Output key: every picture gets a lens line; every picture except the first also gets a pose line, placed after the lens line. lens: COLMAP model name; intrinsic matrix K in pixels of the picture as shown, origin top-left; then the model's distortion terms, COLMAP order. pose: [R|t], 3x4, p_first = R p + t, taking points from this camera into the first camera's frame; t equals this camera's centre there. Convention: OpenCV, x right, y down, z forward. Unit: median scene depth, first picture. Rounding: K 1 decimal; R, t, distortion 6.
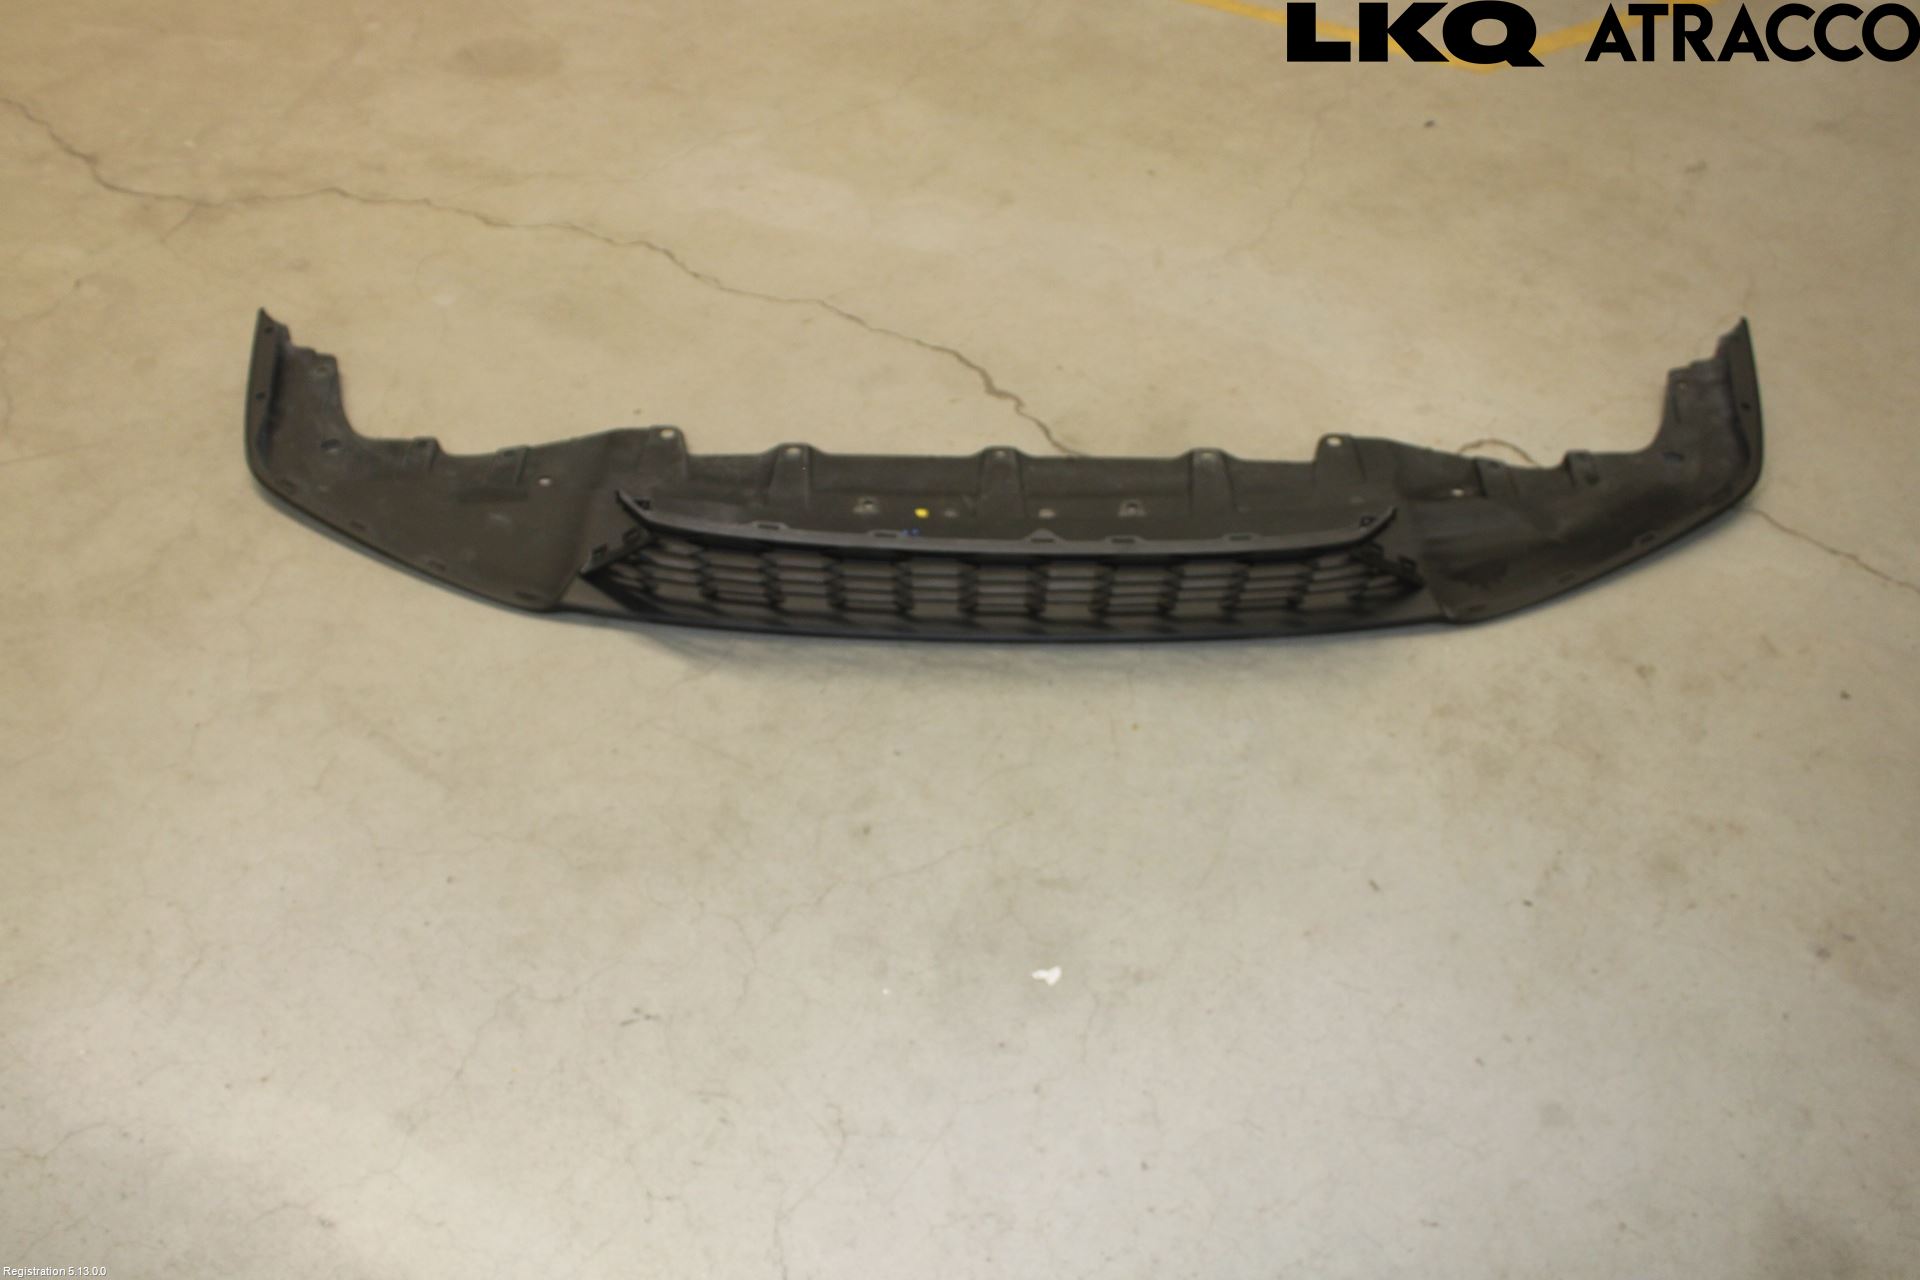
lens RADIAL K [[1664.2, 0, 952.0], [0, 1664.2, 686.1], [0, 0, 1]] dist [-0.155895, 0.133477]
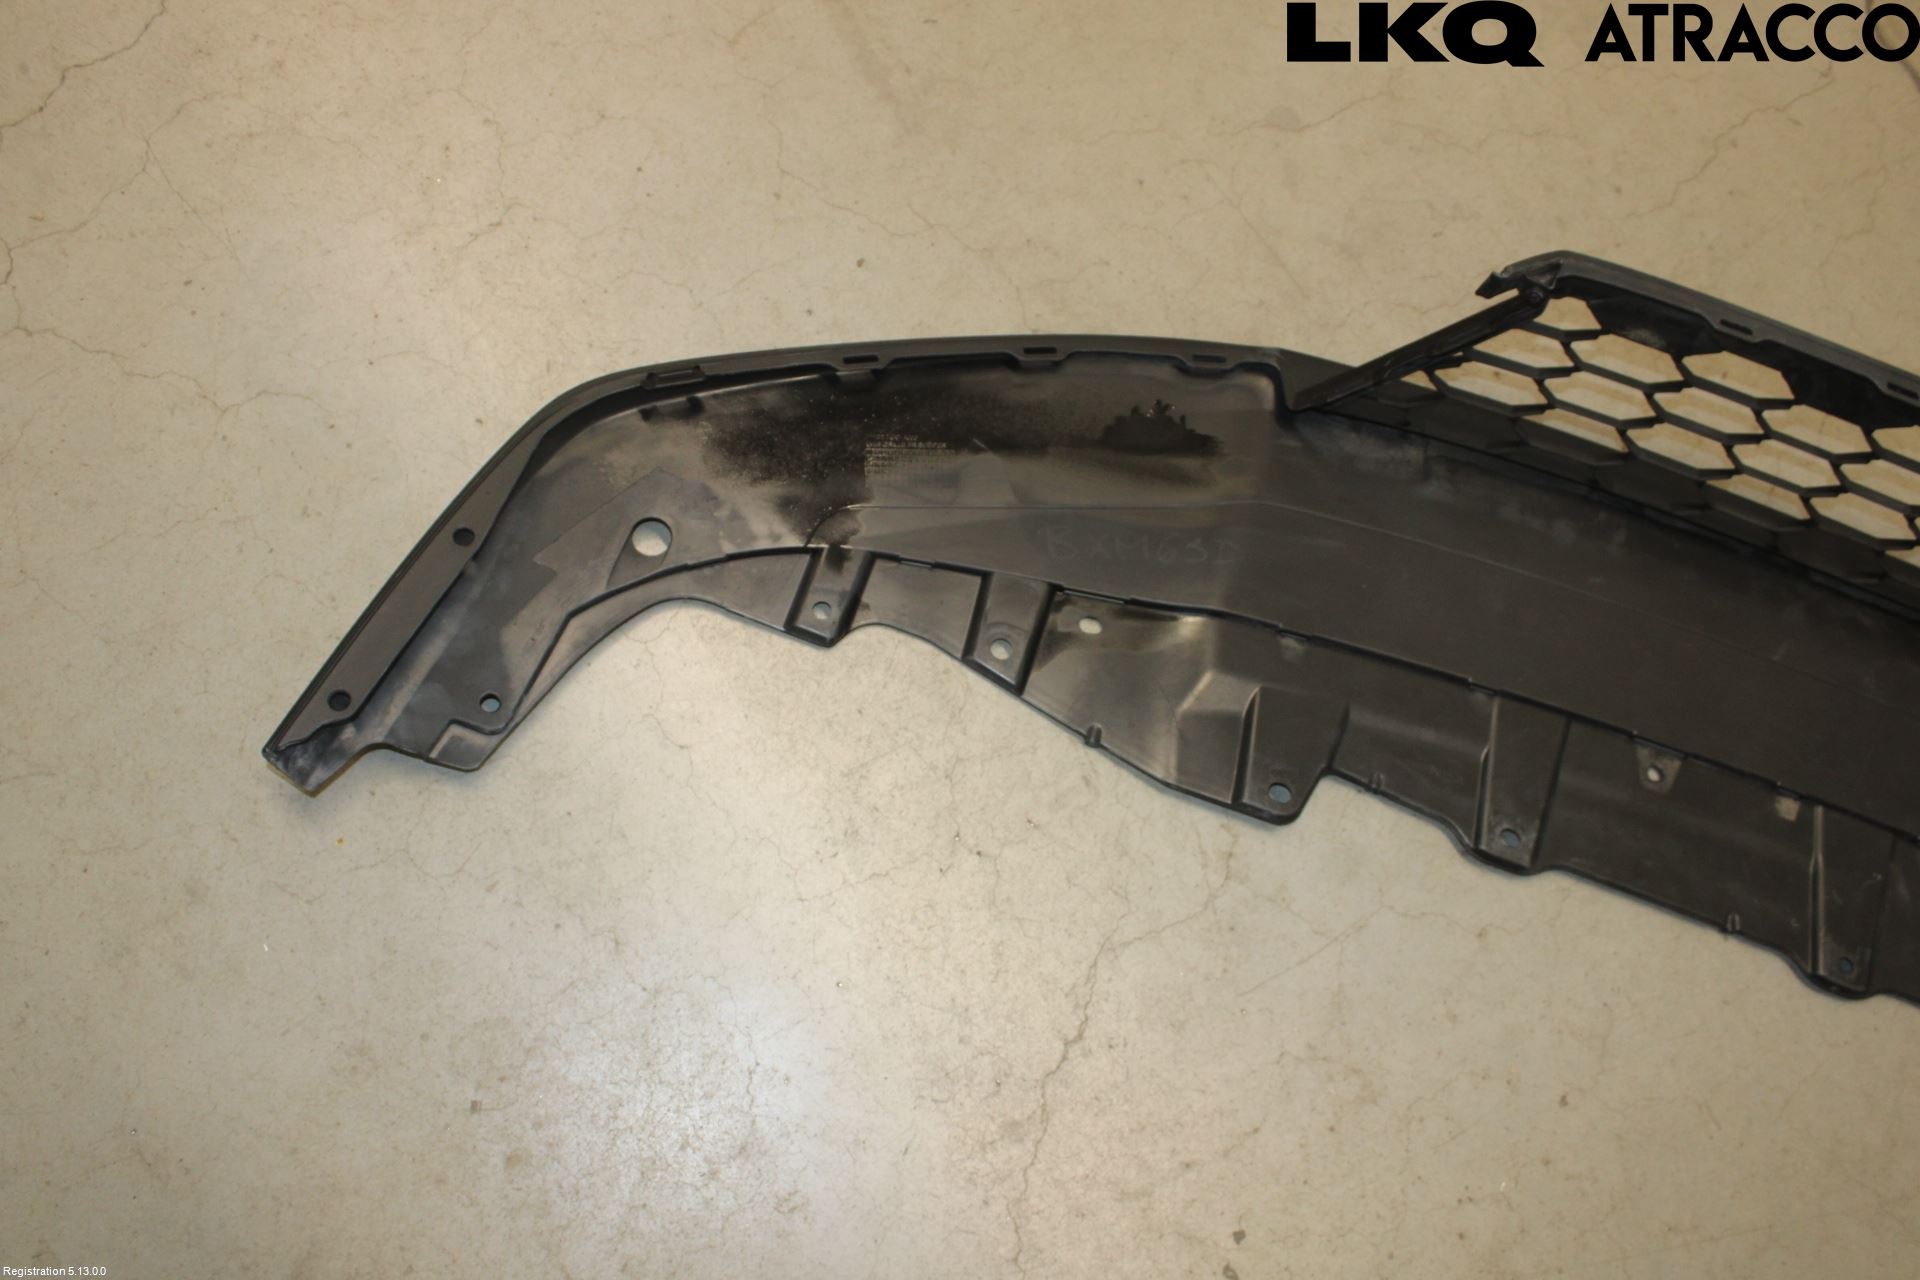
lens RADIAL K [[1664.2, 0, 952.0], [0, 1664.2, 686.1], [0, 0, 1]] dist [-0.155895, 0.133477]
pose [[0.887478, 0.460846, -0.001831, -0.163322], [-0.421210, 0.812747, 0.402522, -0.030384], [0.186989, -0.356458, 0.915408, 0.259754]]
